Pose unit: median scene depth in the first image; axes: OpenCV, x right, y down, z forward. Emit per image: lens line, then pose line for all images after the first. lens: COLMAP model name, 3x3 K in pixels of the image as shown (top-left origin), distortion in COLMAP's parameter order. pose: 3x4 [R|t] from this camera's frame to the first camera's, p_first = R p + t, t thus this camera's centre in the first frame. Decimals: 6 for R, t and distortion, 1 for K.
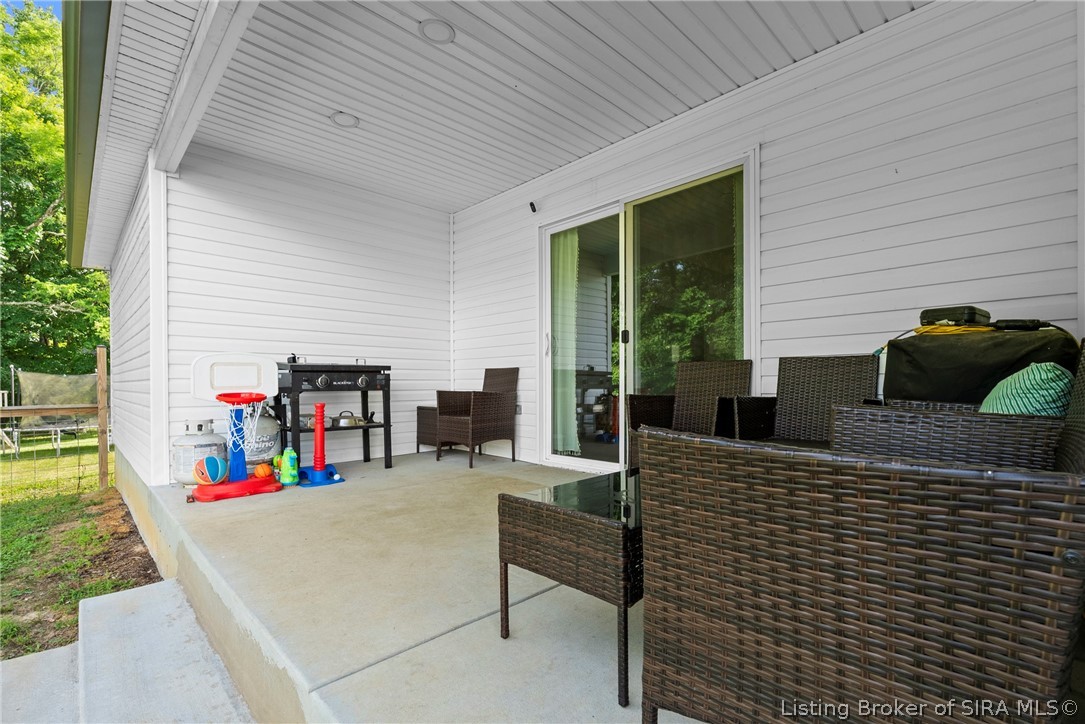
lens RADIAL K [[483.1, 0, 538.5], [0, 483.1, 372.9], [0, 0, 1]] dist [-0.005686, -0.000673]
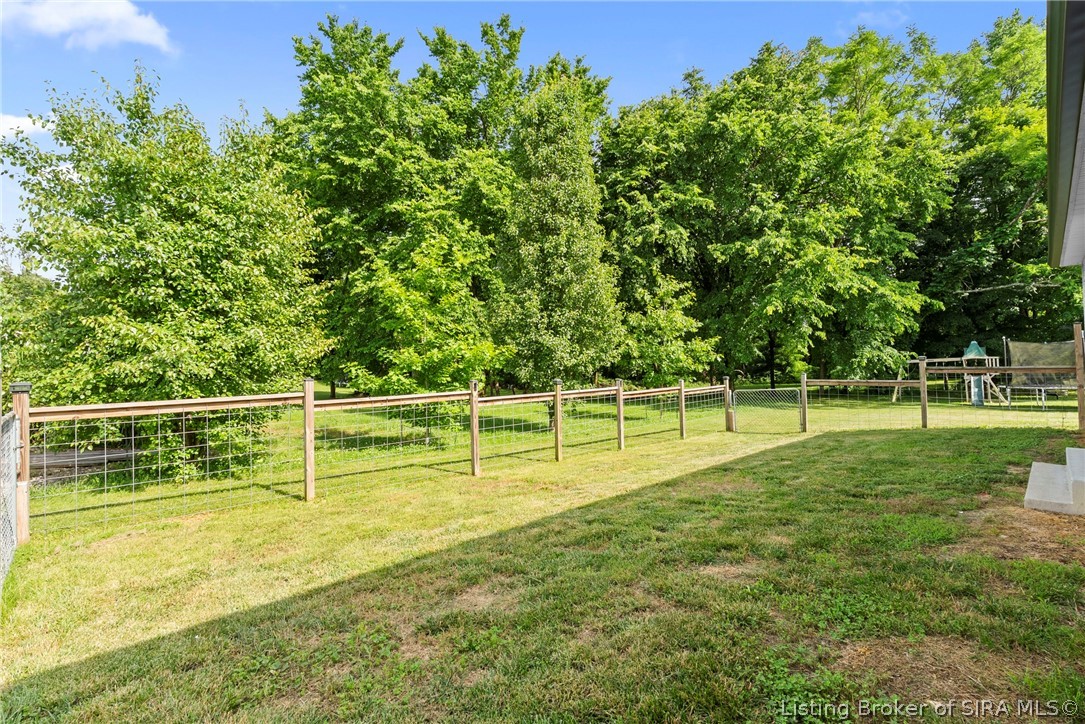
lens RADIAL K [[483.1, 0, 539.5], [0, 483.1, 363.2], [0, 0, 1]] dist [-0.005686, -0.000673]
pose [[-0.014289, 0.009504, -0.999853, 0.176667], [0.039096, 0.999195, 0.008939, -0.004336], [0.999133, -0.038963, -0.014649, -0.193825]]
